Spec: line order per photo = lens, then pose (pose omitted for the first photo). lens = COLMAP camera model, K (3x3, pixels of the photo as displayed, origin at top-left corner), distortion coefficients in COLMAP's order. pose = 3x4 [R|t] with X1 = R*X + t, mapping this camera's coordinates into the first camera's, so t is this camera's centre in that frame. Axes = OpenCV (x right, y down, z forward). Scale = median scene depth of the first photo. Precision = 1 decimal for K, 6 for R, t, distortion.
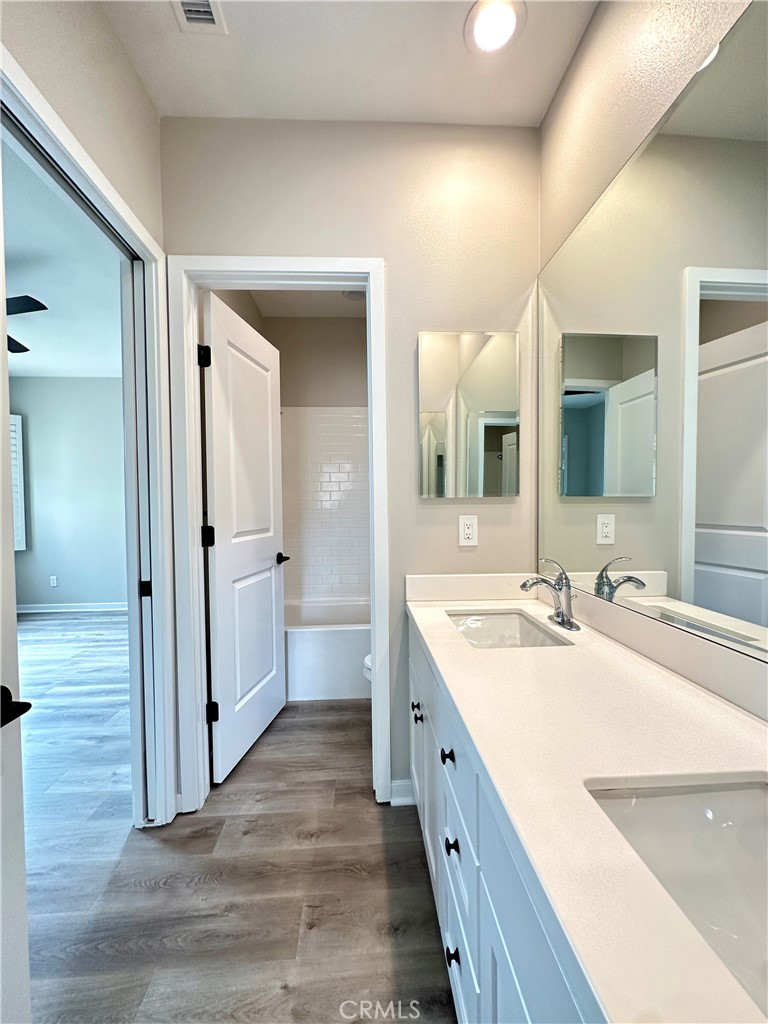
lens RADIAL K [[407.6, 0, 384.5], [0, 407.6, 515.6], [0, 0, 1]] dist [-0.001463, 0.000400]
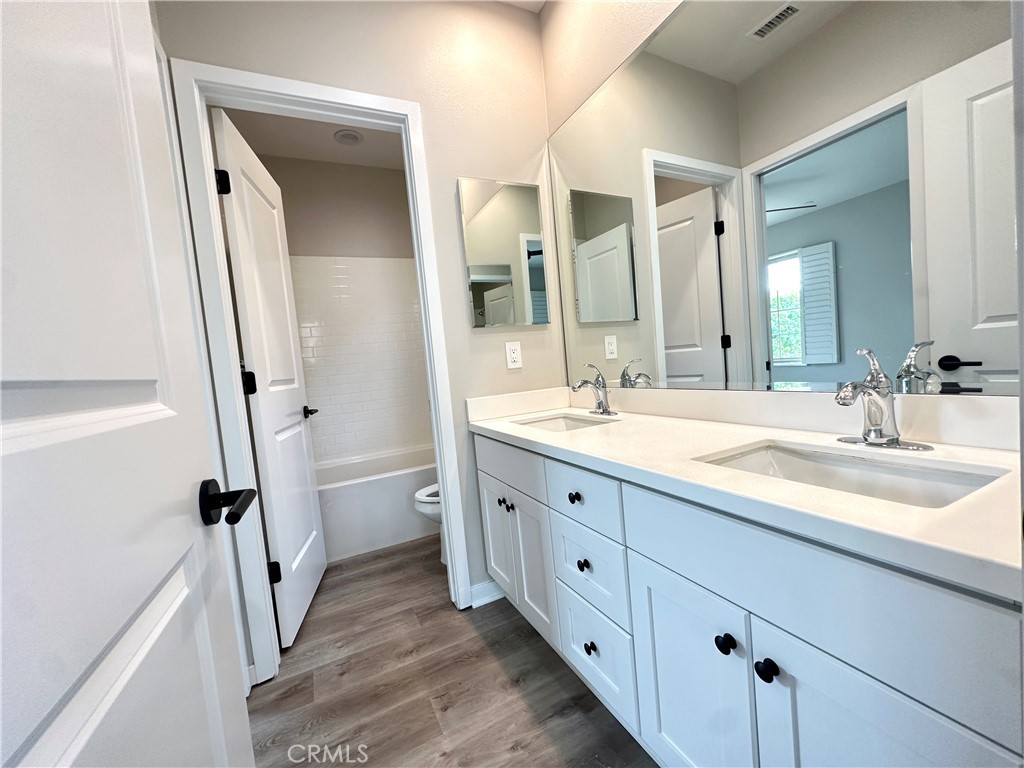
lens RADIAL K [[407.6, 0, 512.5], [0, 407.6, 387.8], [0, 0, 1]] dist [-0.001463, 0.000400]
pose [[0.917108, -0.098690, 0.386230, -0.256149], [0.094414, 0.995079, 0.030076, 0.094677], [-0.387297, 0.008883, 0.921912, -0.066285]]
